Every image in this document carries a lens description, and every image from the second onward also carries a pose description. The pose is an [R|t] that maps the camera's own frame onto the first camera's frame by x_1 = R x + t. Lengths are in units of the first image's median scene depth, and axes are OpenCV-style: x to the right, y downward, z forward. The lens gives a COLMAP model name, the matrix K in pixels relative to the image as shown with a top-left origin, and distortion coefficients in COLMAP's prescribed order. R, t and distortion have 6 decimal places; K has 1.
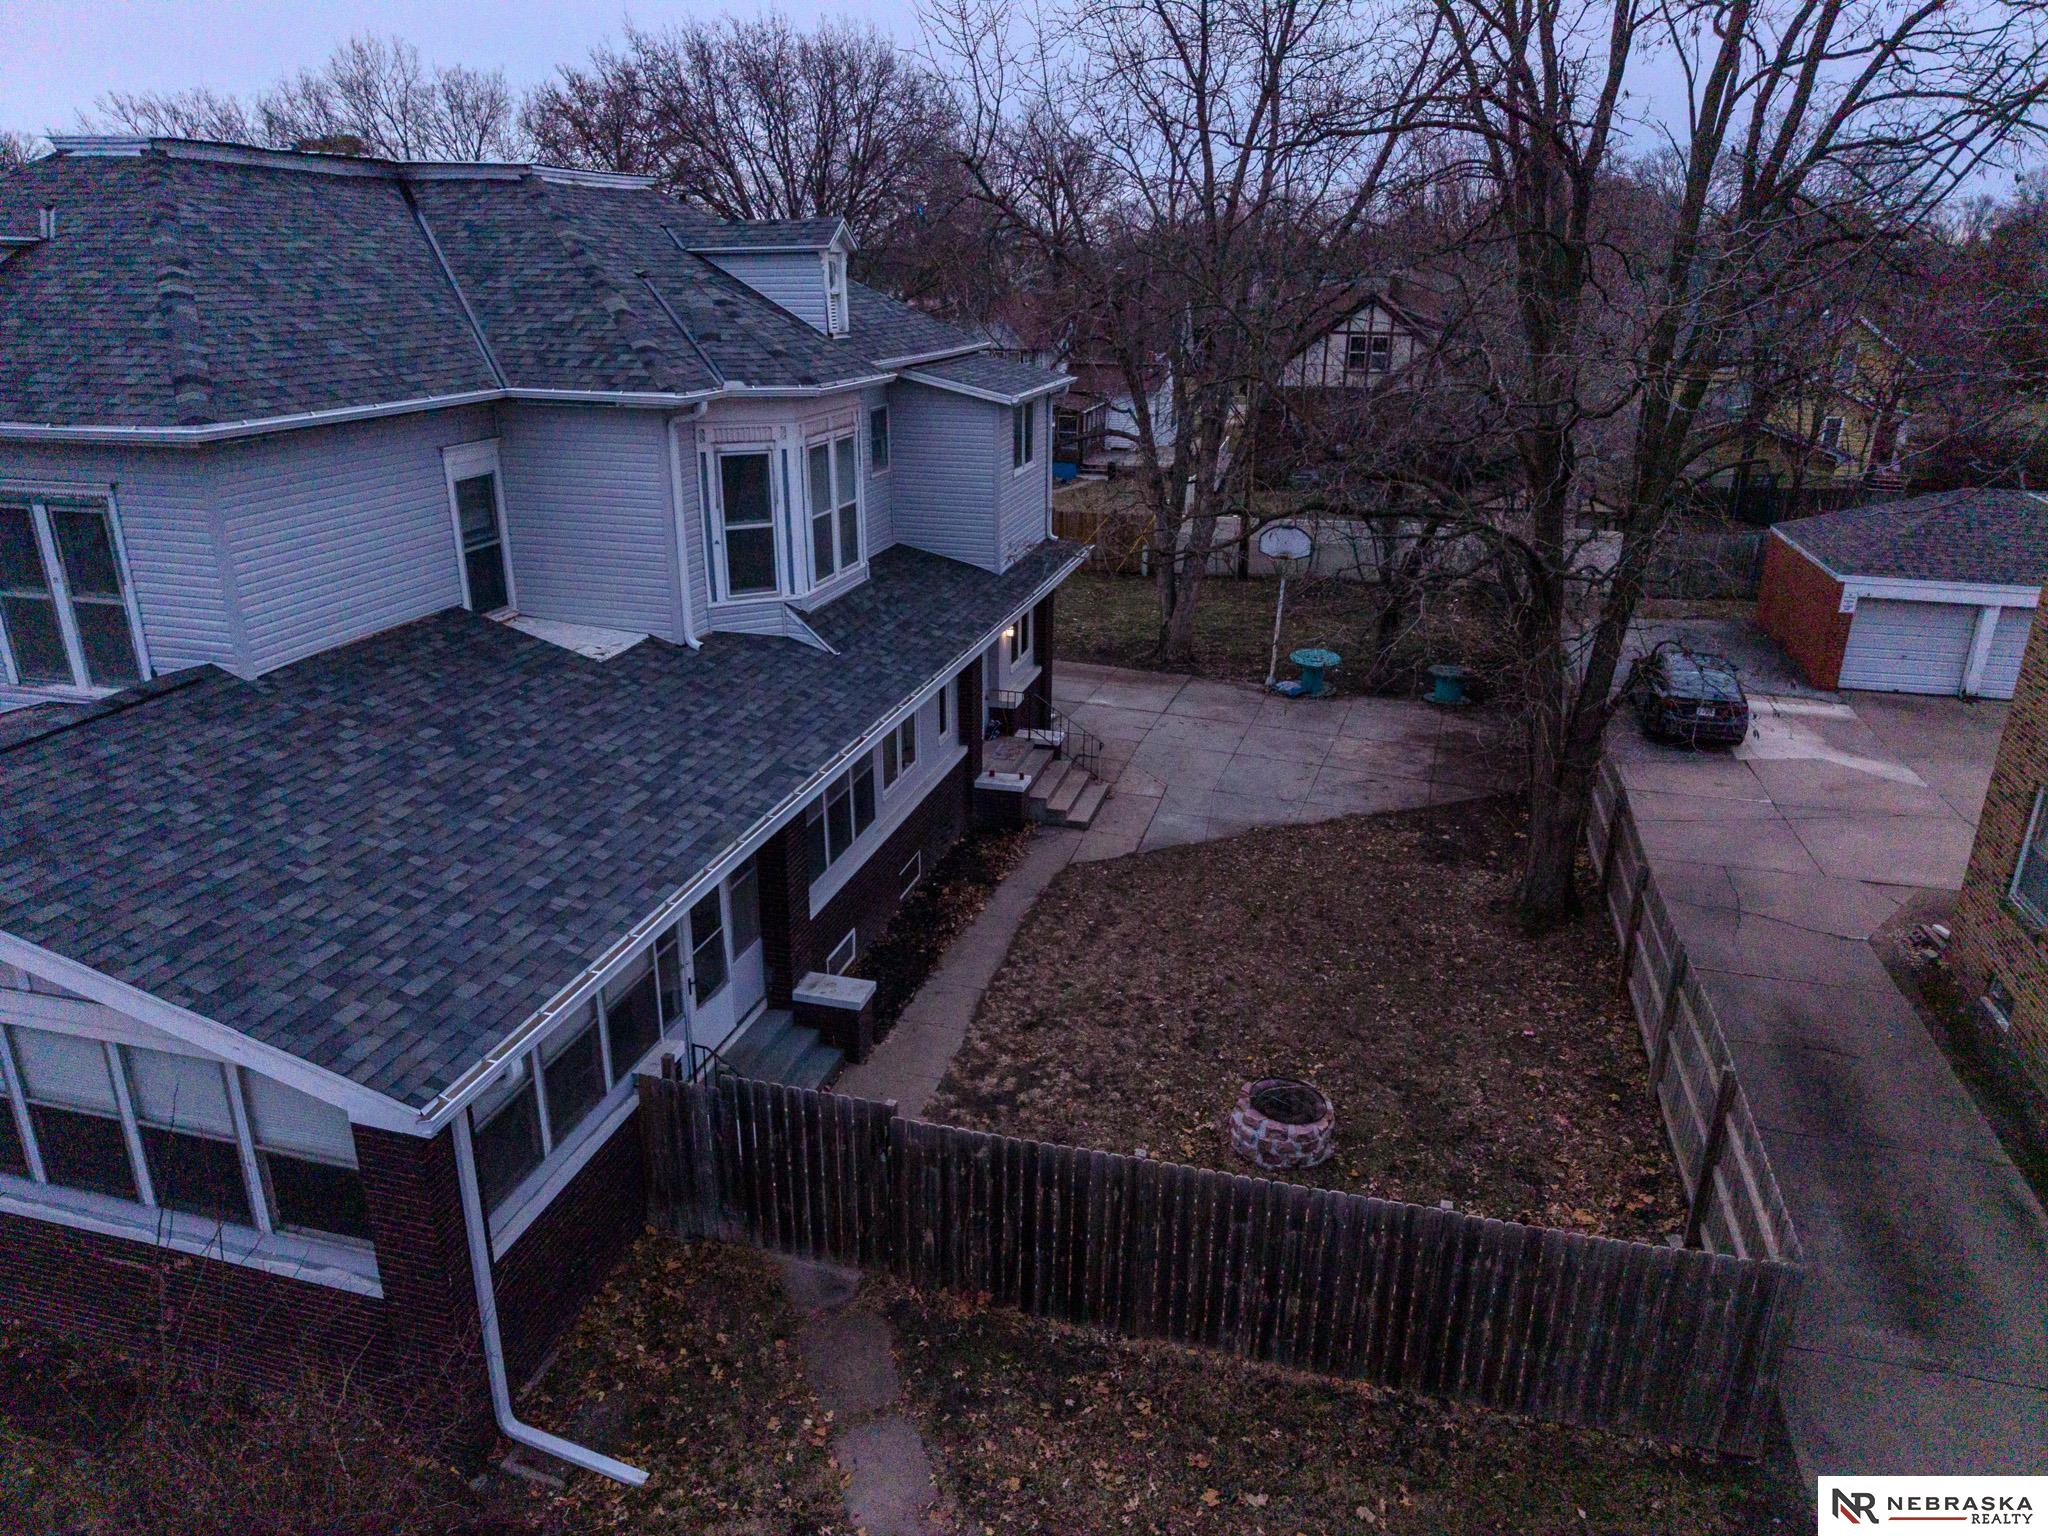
lens RADIAL K [[1355.3, 0, 1023.1], [0, 1355.3, 776.4], [0, 0, 1]] dist [0.062461, -0.081122]
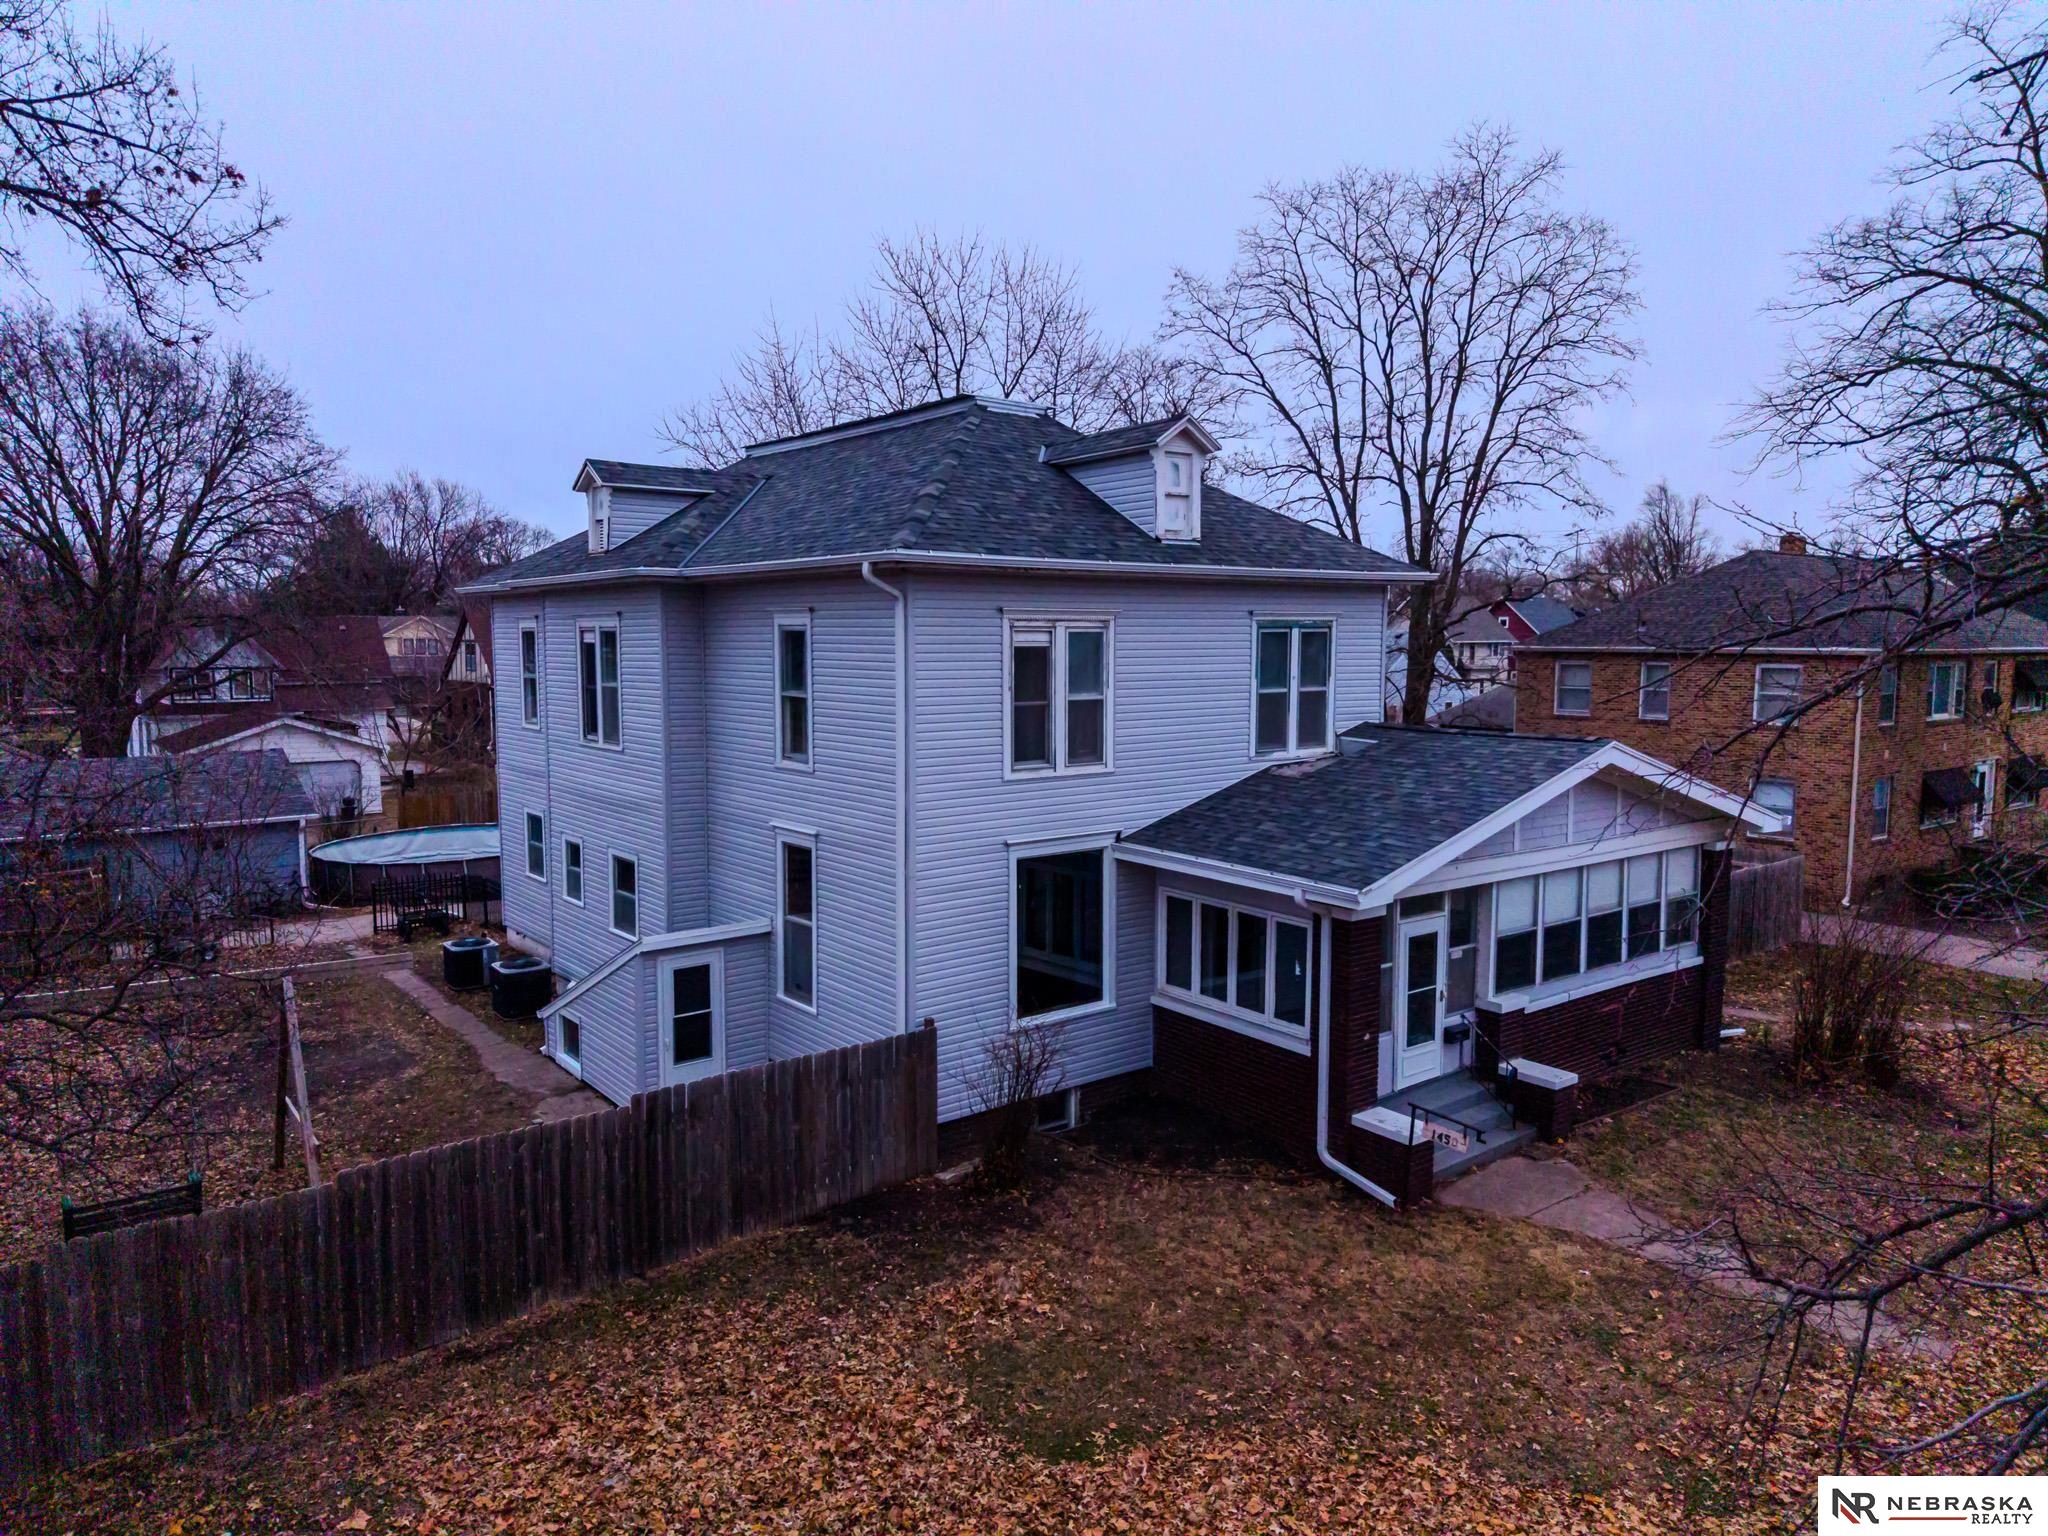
lens RADIAL K [[1369.7, 0, 1028.8], [0, 1369.7, 765.2], [0, 0, 1]] dist [0.041676, -0.050332]
pose [[0.600123, -0.083977, 0.795487, -1.796166], [0.284383, 0.951902, -0.114052, 0.032517], [-0.747649, 0.294669, 0.595140, 0.293053]]
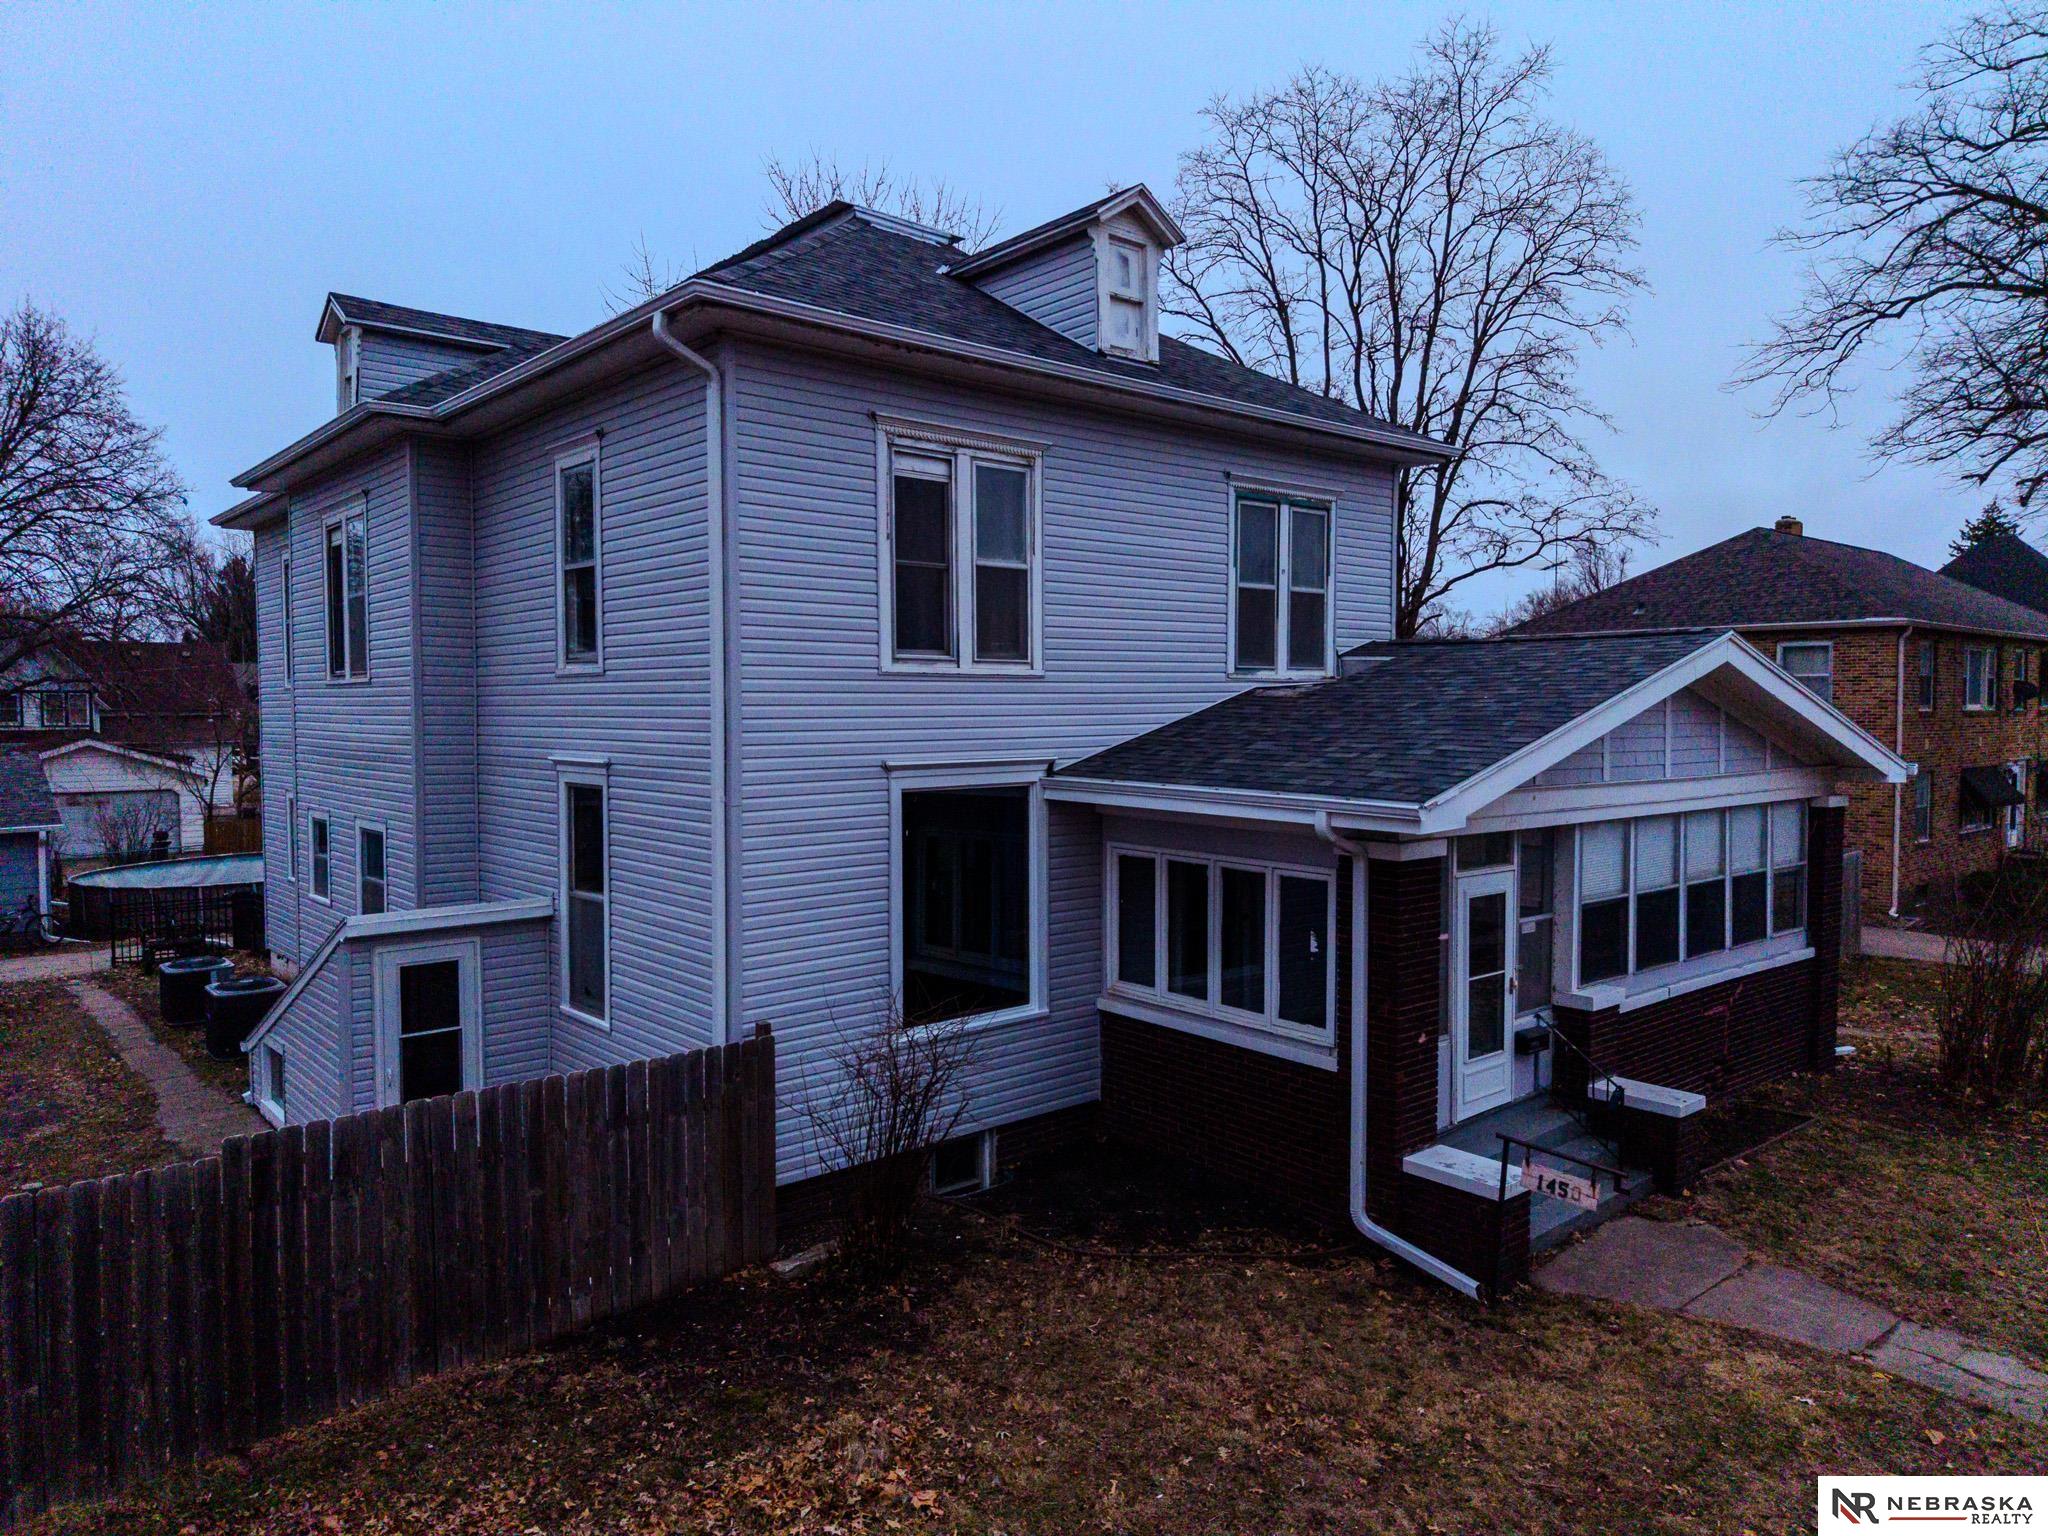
lens RADIAL K [[1369.7, 0, 1028.8], [0, 1369.7, 765.2], [0, 0, 1]] dist [0.041676, -0.050332]
pose [[0.559604, -0.045617, 0.827504, -1.512713], [0.297149, 0.943141, -0.148957, 0.096507], [-0.773657, 0.329249, 0.541341, 0.513633]]
